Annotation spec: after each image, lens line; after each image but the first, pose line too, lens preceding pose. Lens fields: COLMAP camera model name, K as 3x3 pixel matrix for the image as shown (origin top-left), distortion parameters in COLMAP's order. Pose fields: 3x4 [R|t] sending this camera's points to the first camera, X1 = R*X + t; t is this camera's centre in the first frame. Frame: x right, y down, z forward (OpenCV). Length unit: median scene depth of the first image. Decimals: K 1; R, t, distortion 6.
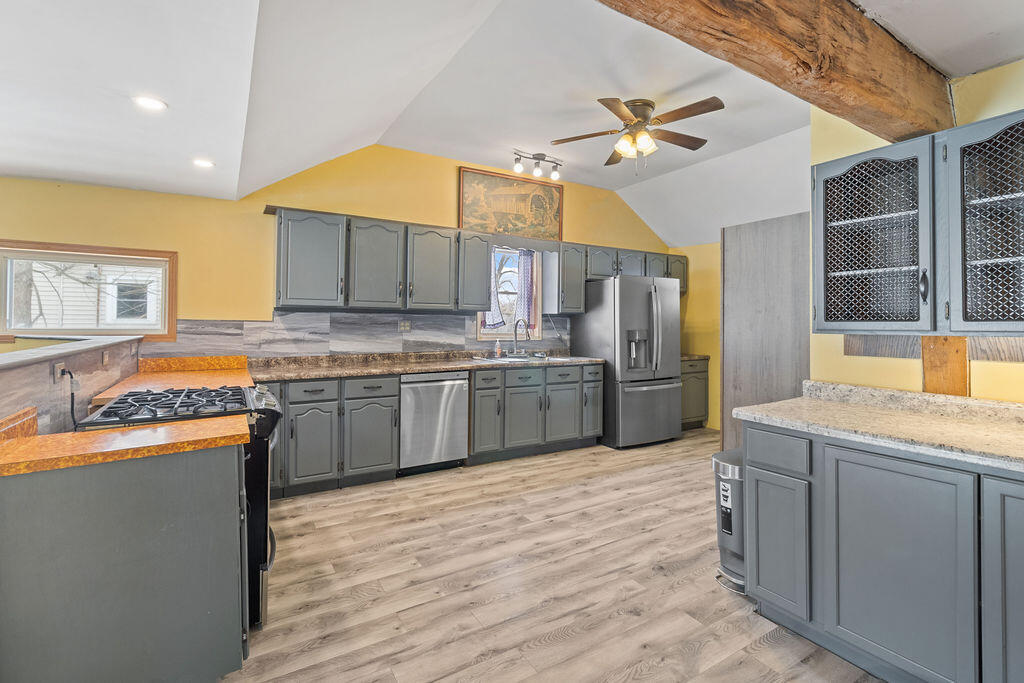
lens RADIAL K [[476.7, 0, 519.5], [0, 476.7, 318.1], [0, 0, 1]] dist [-0.000298, -0.000105]
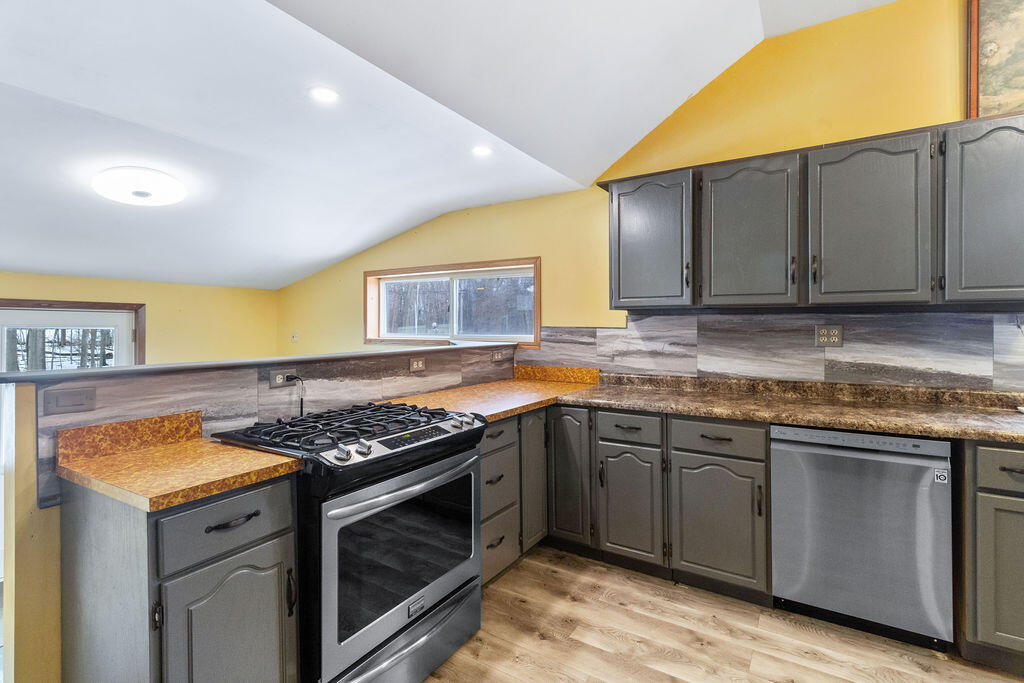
lens RADIAL K [[477.5, 0, 520.0], [0, 477.5, 322.8], [0, 0, 1]] dist [0.004094, 0.000702]
pose [[0.447216, -0.013148, -0.894329, 0.109505], [0.012765, 0.999884, -0.008317, 0.002188], [0.894335, -0.007696, 0.447332, 0.462612]]
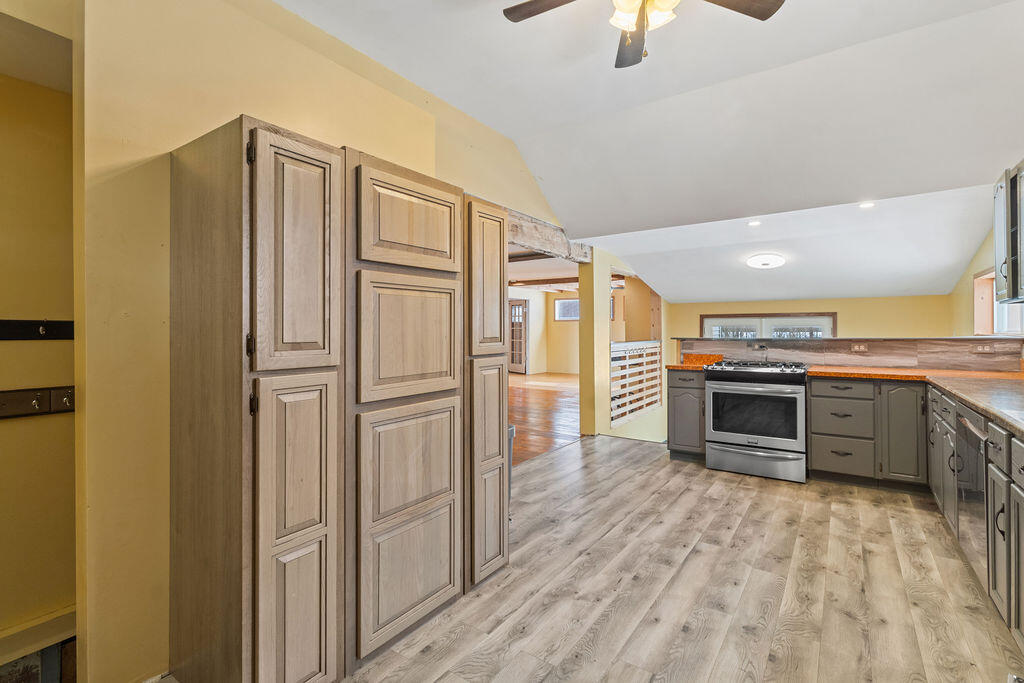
lens RADIAL K [[474.0, 0, 520.0], [0, 474.0, 328.9], [0, 0, 1]] dist [0.002541, 0.000355]
pose [[-0.913665, -0.004565, -0.406442, 0.529659], [0.002025, 0.999873, -0.015783, 0.027842], [0.406463, -0.015244, -0.913540, 1.265801]]
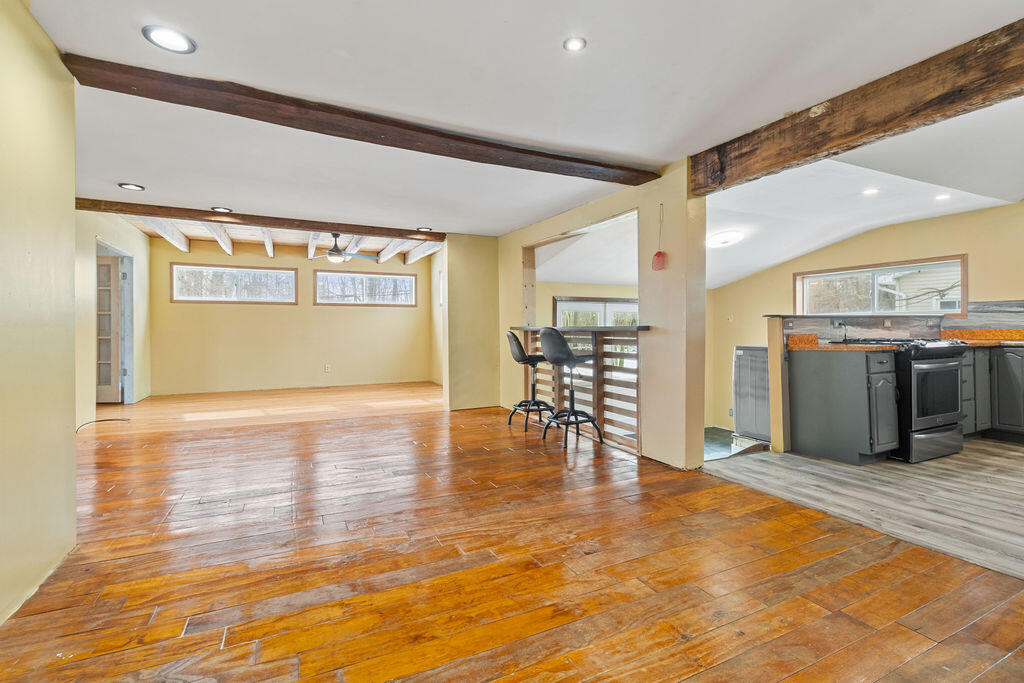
lens RADIAL K [[477.5, 0, 520.0], [0, 477.5, 322.8], [0, 0, 1]] dist [0.004094, 0.000702]
pose [[-0.090550, -0.019505, -0.995701, 0.686055], [0.015930, 0.999652, -0.021031, 0.061666], [0.995765, -0.017766, -0.090207, -0.149449]]
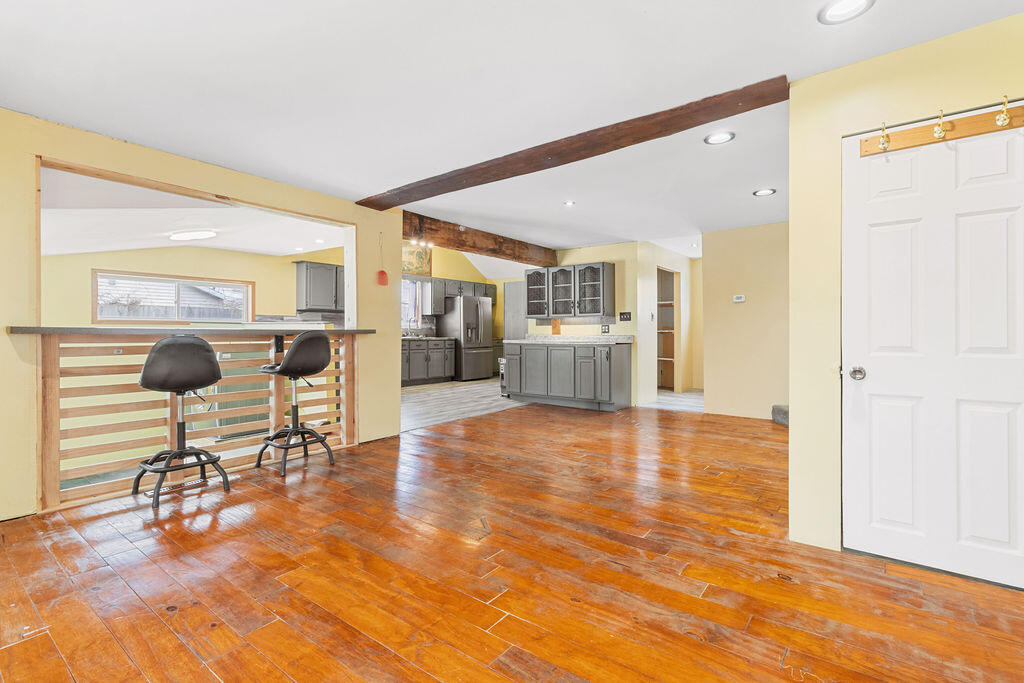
lens RADIAL K [[474.0, 0, 520.0], [0, 474.0, 328.9], [0, 0, 1]] dist [0.002541, 0.000355]
pose [[0.932882, -0.003020, 0.360169, -0.341278], [0.000242, 0.999970, 0.007757, 0.041757], [-0.360181, -0.007149, 0.932855, -1.138627]]
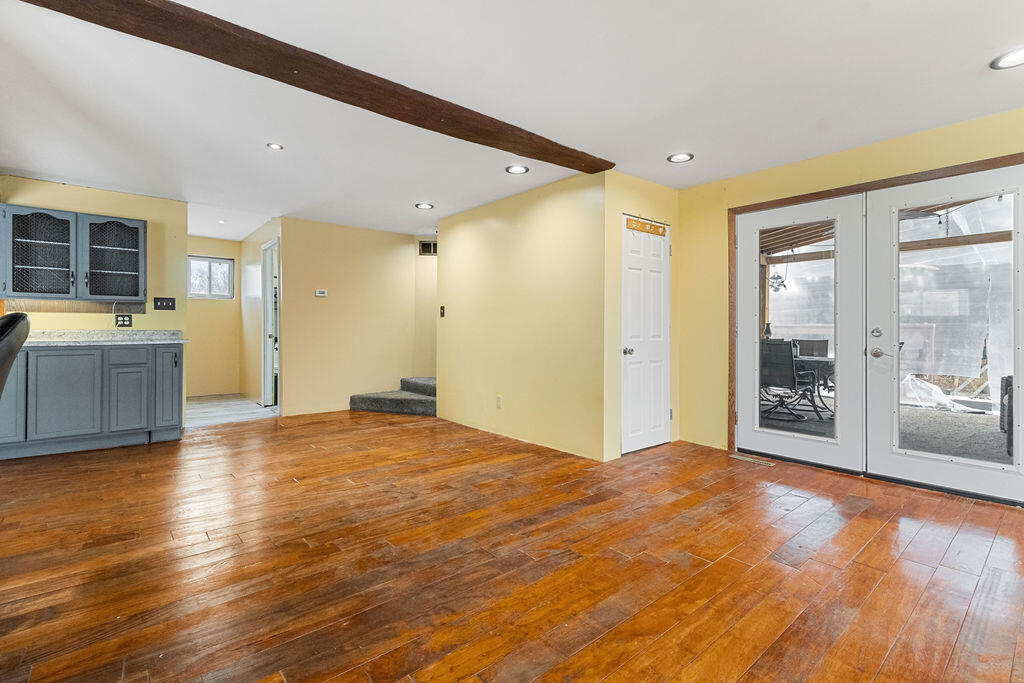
lens RADIAL K [[474.0, 0, 520.0], [0, 474.0, 328.9], [0, 0, 1]] dist [0.002541, 0.000355]
pose [[-0.152187, -0.004679, 0.988341, -0.683169], [-0.019488, 0.999809, 0.001732, 0.054065], [-0.988160, -0.018997, -0.152249, -0.426105]]
